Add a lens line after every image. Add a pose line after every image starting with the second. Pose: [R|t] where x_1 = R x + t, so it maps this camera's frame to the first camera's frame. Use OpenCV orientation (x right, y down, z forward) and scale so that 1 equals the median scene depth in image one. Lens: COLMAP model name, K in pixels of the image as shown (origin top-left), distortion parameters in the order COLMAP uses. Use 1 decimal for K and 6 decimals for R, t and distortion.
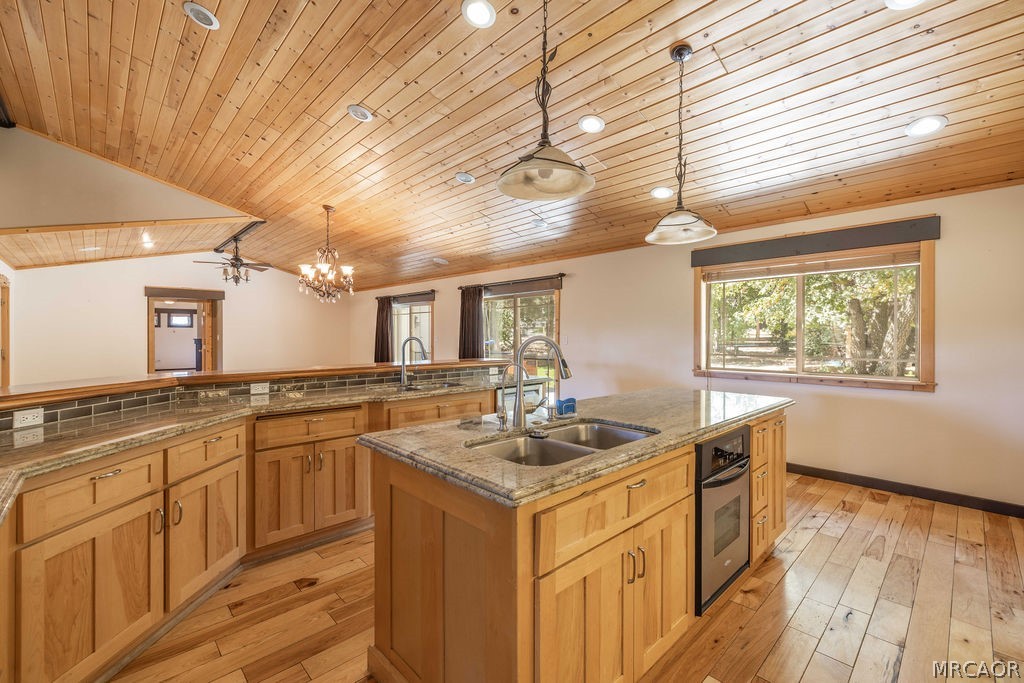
lens RADIAL K [[446.4, 0, 592.1], [0, 446.4, 337.4], [0, 0, 1]] dist [0.000101, -0.000302]
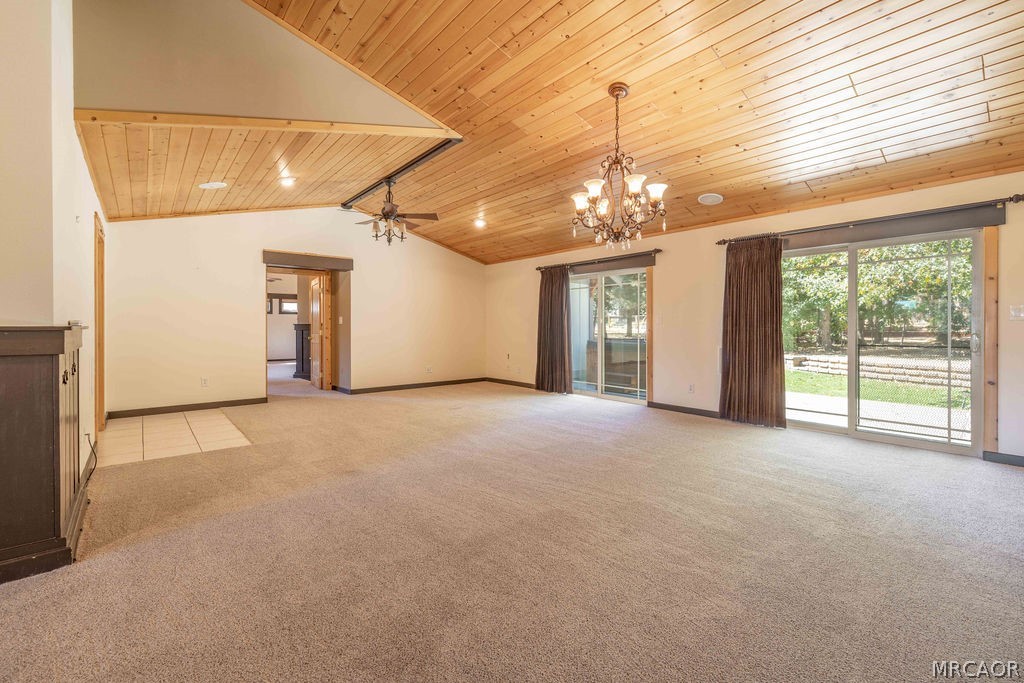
lens RADIAL K [[437.0, 0, 551.4], [0, 437.0, 315.5], [0, 0, 1]] dist [0.003161, 0.000291]
pose [[0.996311, -0.002224, -0.085792, -0.477052], [-0.000442, 0.999518, -0.031043, 0.016042], [0.085819, 0.030966, 0.995829, 0.331735]]
